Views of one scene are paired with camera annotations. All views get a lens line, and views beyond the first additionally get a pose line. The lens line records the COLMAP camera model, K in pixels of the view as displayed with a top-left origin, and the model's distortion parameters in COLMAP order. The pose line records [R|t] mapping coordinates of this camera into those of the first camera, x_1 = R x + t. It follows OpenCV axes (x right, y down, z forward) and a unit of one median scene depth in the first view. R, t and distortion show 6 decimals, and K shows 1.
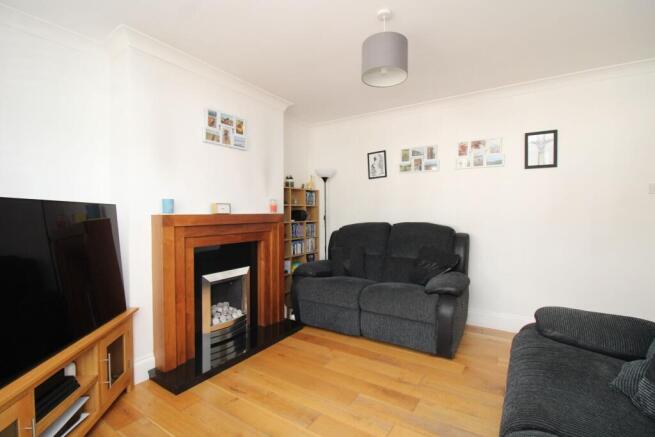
lens RADIAL K [[304.2, 0, 328.7], [0, 304.2, 215.0], [0, 0, 1]] dist [-0.010847, -0.003790]
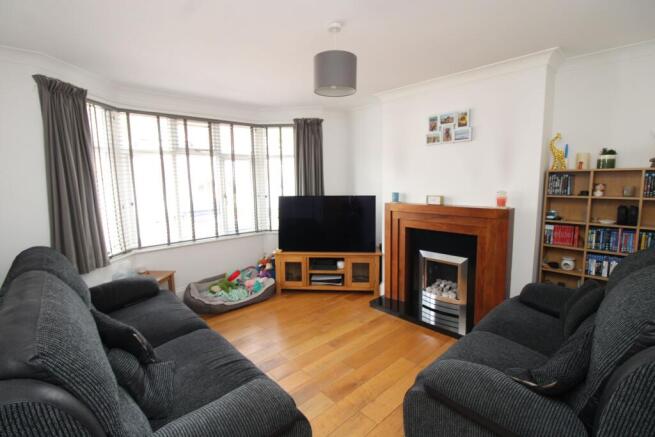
lens RADIAL K [[304.2, 0, 328.9], [0, 304.2, 219.8], [0, 0, 1]] dist [-0.010847, -0.003790]
pose [[-0.232760, 0.131479, -0.963606, 0.875891], [0.002628, 0.990901, 0.134569, -0.103294], [0.972531, 0.028789, -0.230987, 0.864491]]
